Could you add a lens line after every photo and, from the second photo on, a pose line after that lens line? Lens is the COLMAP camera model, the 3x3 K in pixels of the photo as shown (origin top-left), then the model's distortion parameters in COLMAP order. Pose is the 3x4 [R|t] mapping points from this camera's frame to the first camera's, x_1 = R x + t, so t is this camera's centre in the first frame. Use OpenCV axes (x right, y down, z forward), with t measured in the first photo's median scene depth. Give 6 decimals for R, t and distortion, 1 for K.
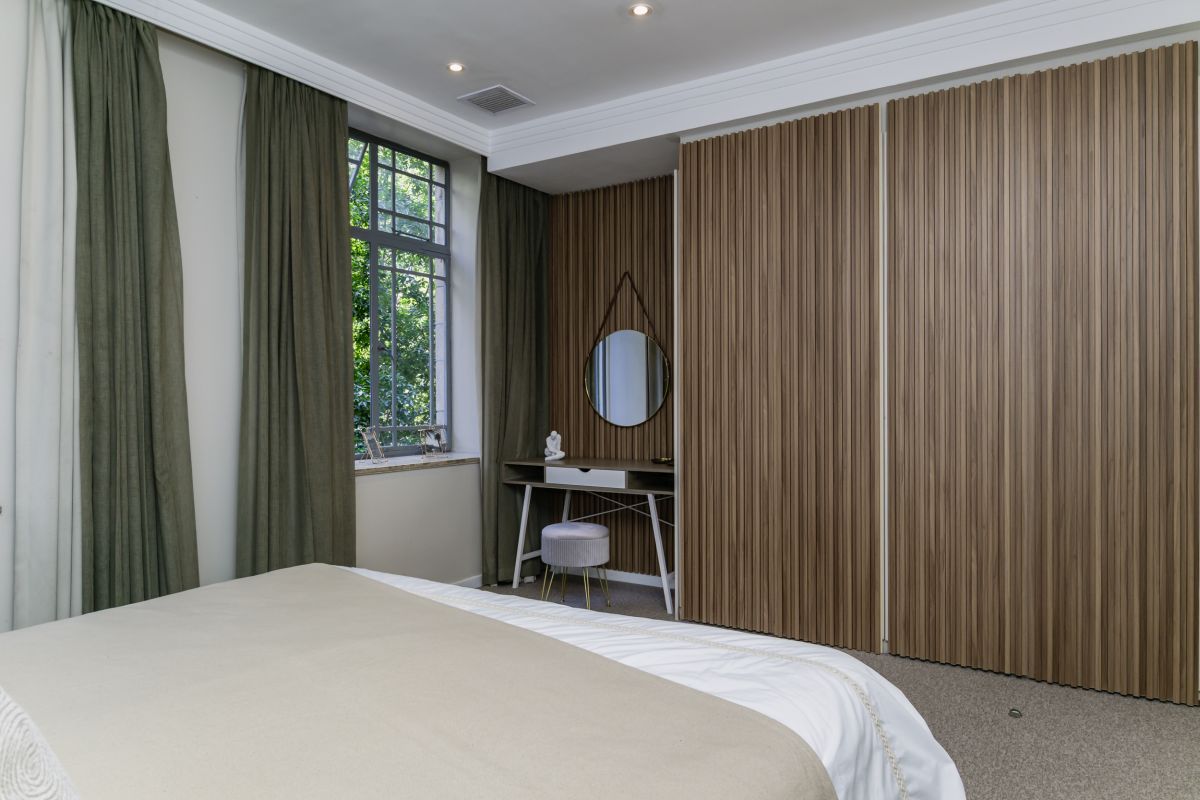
lens RADIAL K [[733.1, 0, 595.7], [0, 733.1, 398.8], [0, 0, 1]] dist [-0.007989, -0.000842]
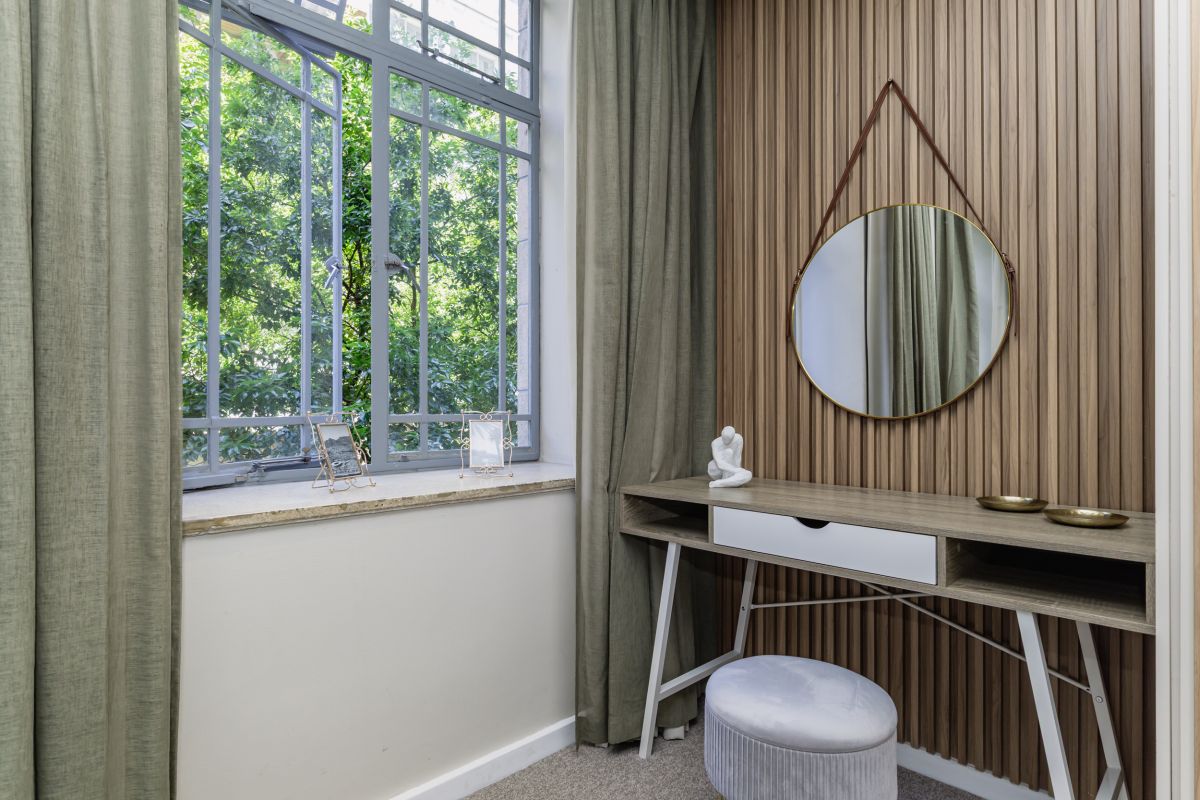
lens RADIAL K [[639.9, 0, 595.5], [0, 639.9, 401.8], [0, 0, 1]] dist [-0.004292, -0.000412]
pose [[0.974590, 0.003742, -0.223966, -0.048150], [-0.004641, 0.999983, -0.003487, 0.029825], [0.223949, 0.004438, 0.974591, 0.575416]]
